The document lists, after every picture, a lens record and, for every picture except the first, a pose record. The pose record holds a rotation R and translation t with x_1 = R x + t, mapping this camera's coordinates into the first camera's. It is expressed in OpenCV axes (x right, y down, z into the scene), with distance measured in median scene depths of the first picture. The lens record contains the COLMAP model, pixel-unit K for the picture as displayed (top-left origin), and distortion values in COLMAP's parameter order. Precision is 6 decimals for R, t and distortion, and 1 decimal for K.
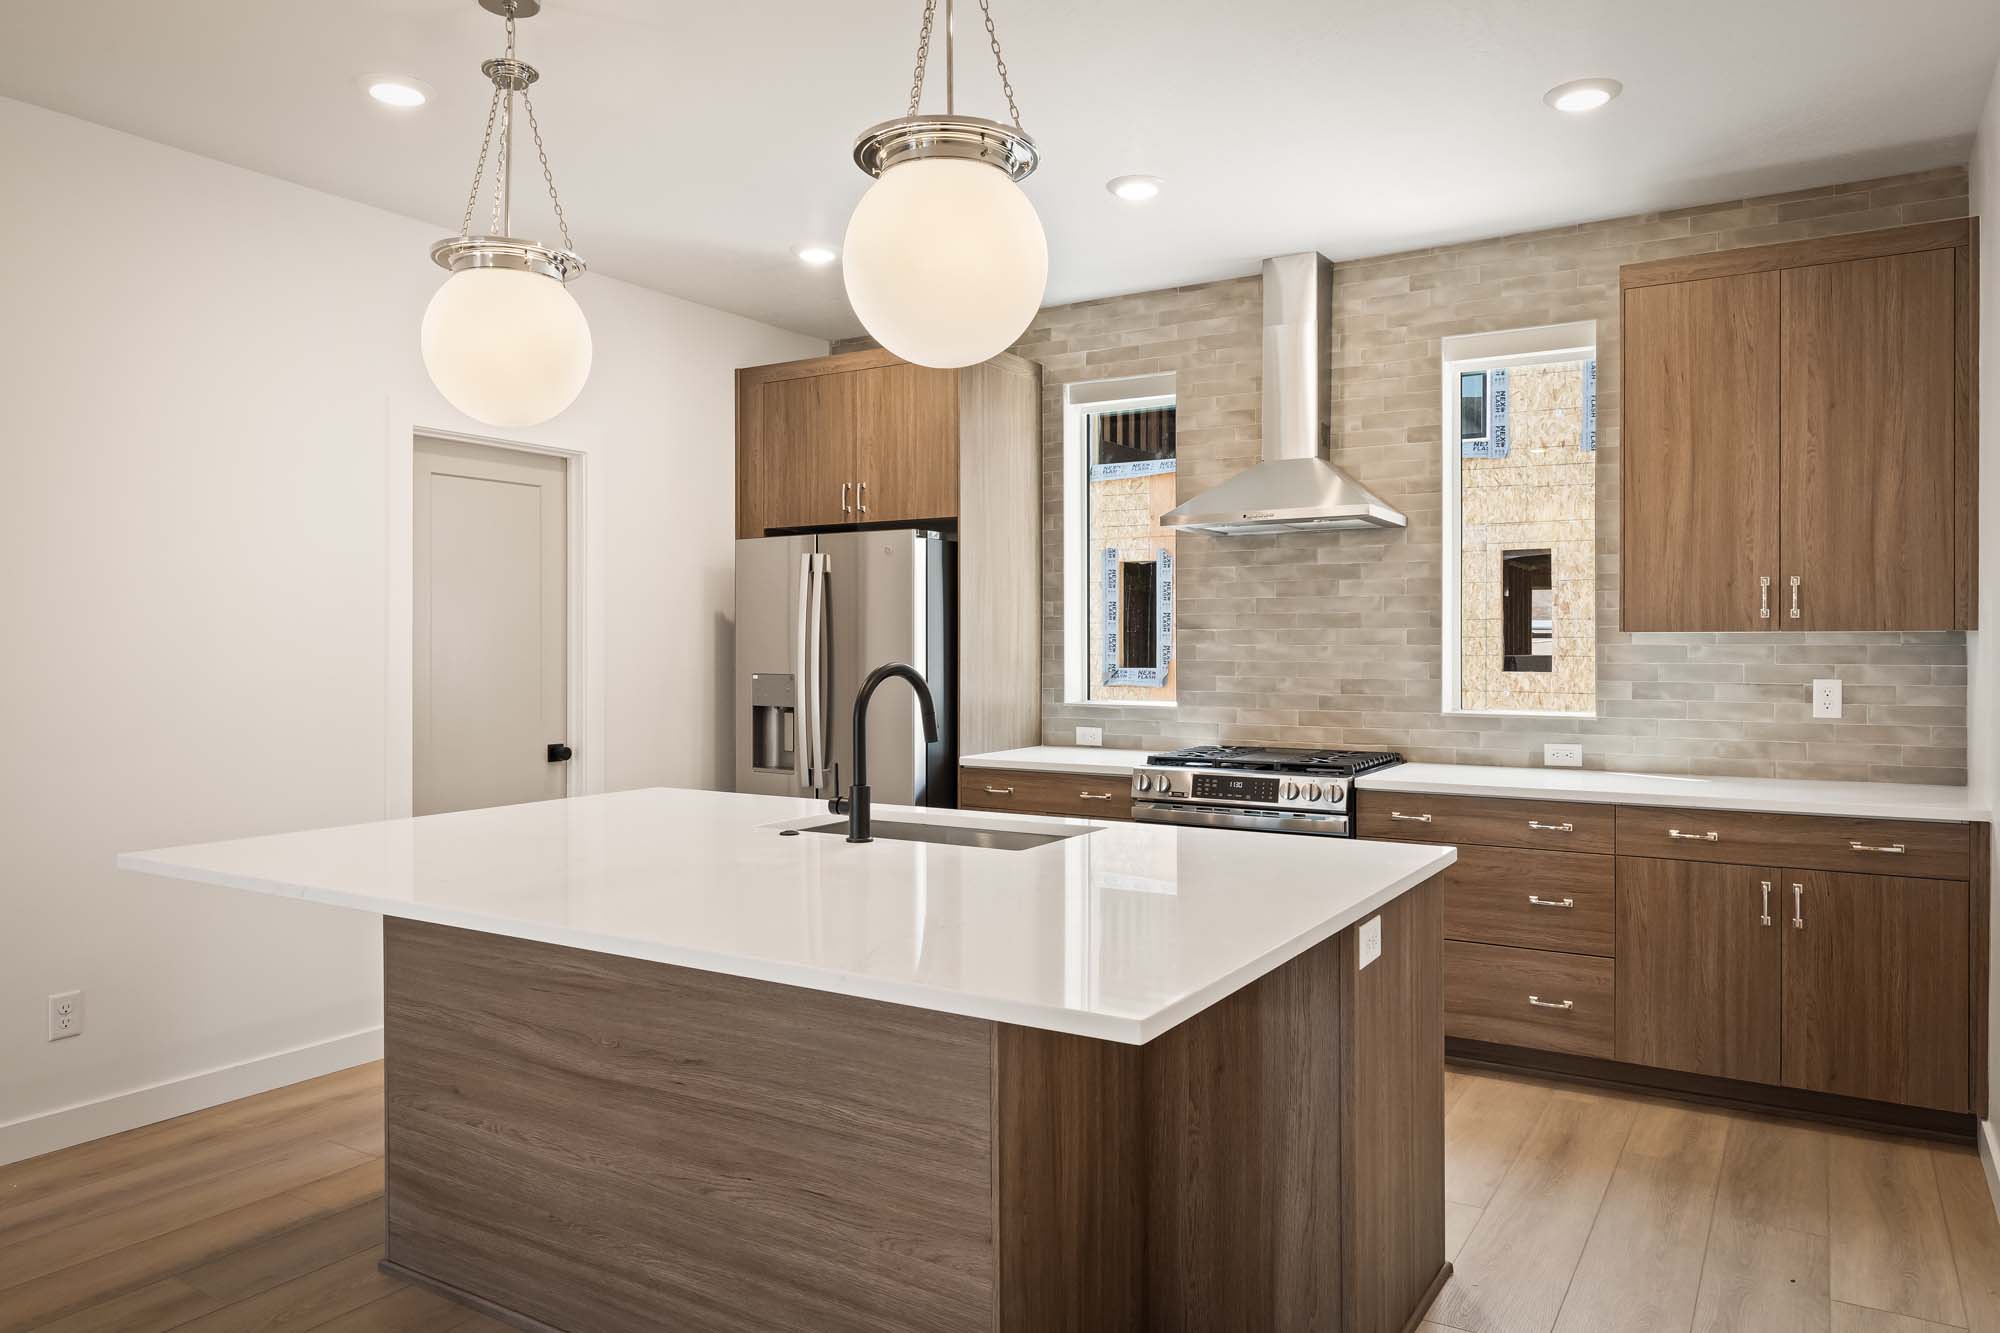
lens RADIAL K [[1330.4, 0, 1002.3], [0, 1330.4, 653.8], [0, 0, 1]] dist [-0.001092, 0.001181]
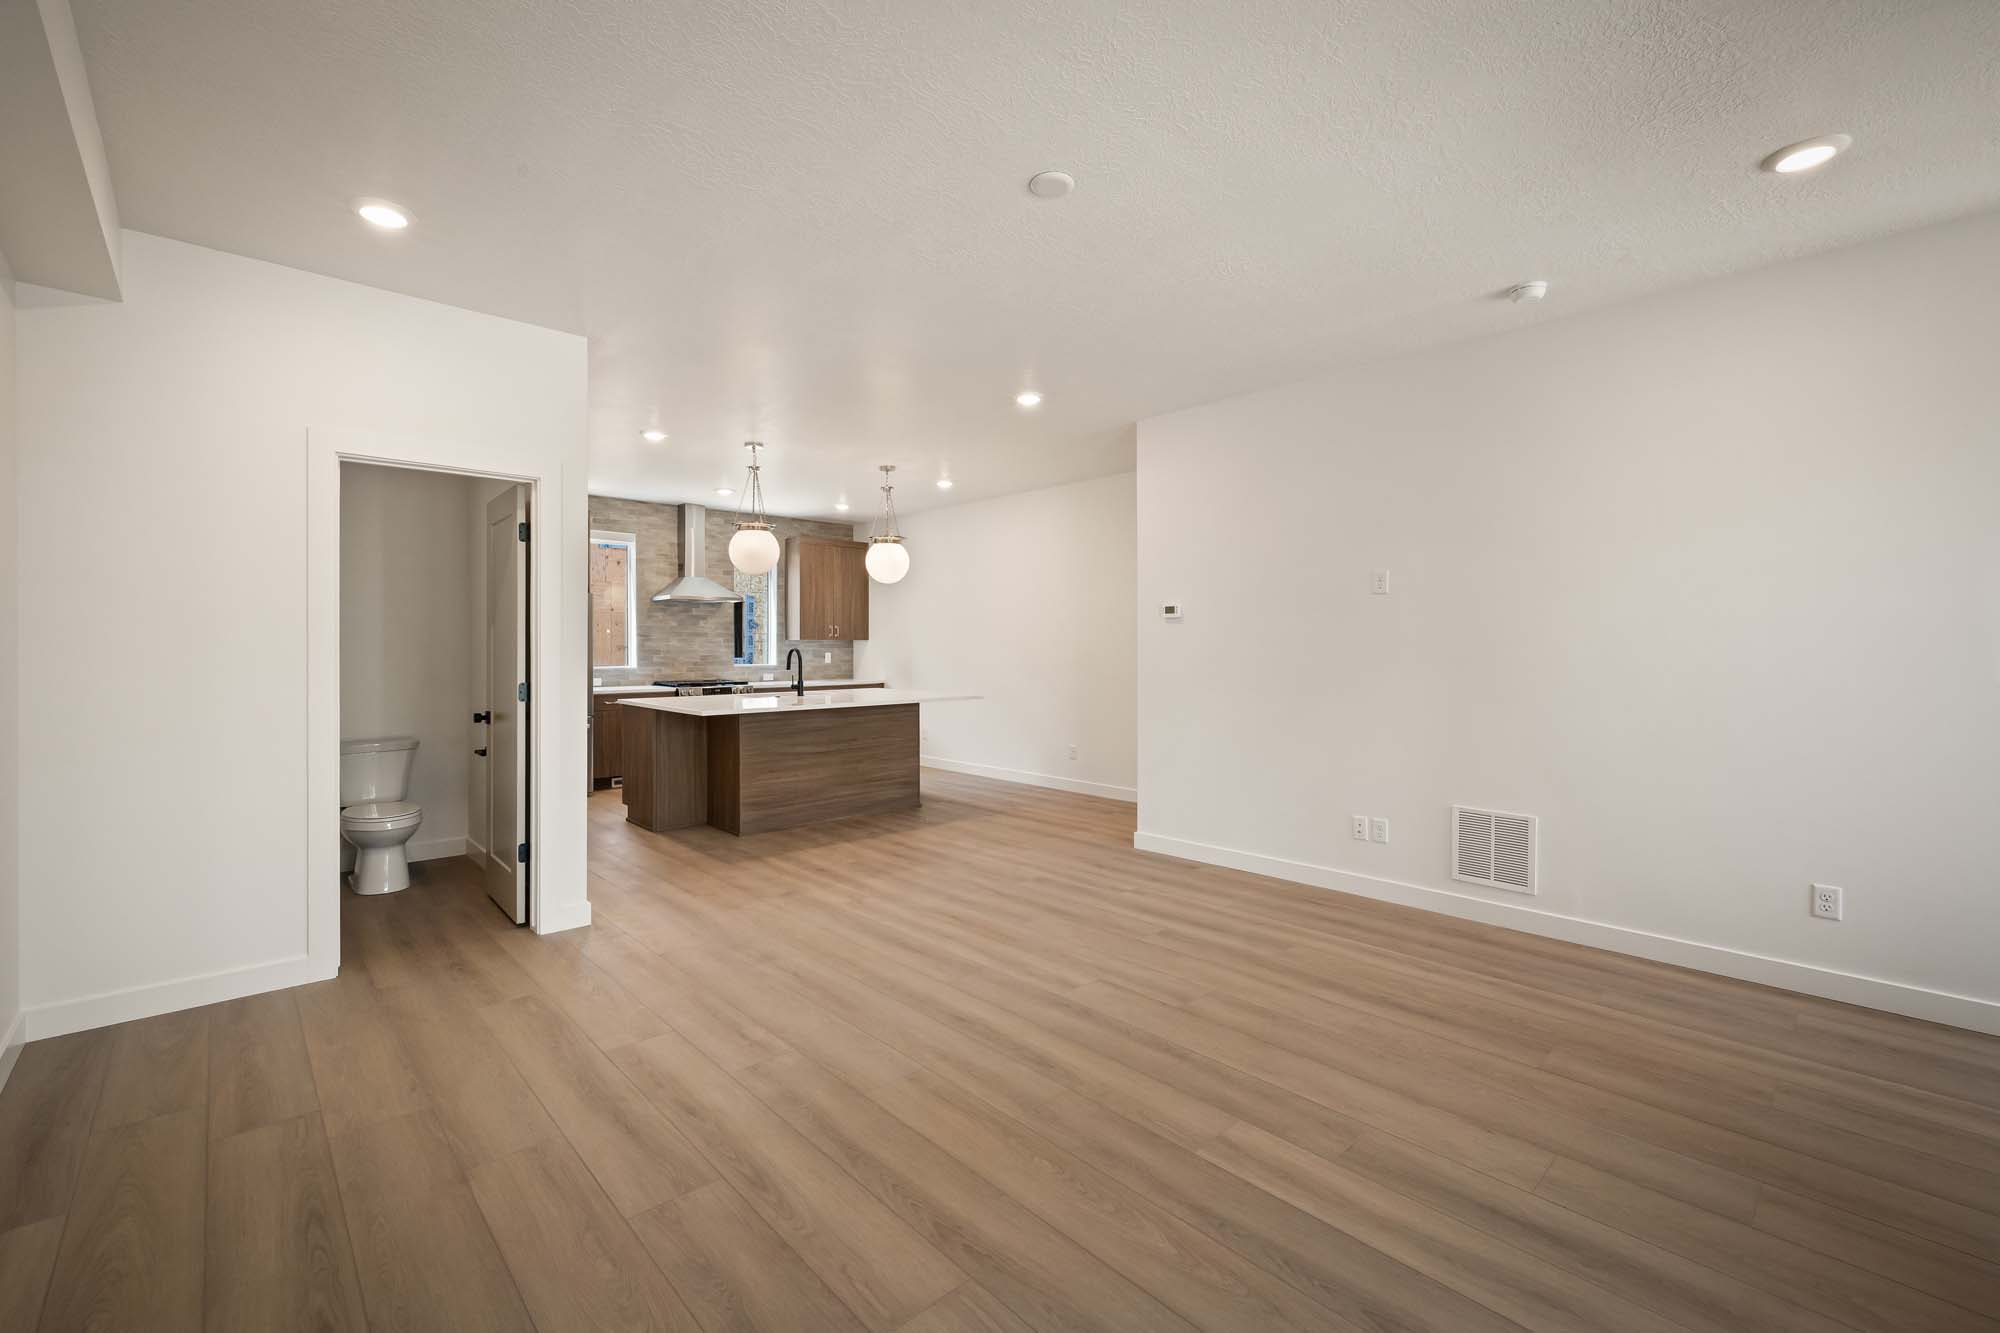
lens RADIAL K [[836.3, 0, 995.9], [0, 836.3, 657.1], [0, 0, 1]] dist [-0.006387, 0.000874]
pose [[0.264142, -0.013091, 0.964395, -1.341064], [0.006937, 0.999908, 0.011673, 0.006596], [-0.964459, 0.003607, 0.264208, -0.077729]]
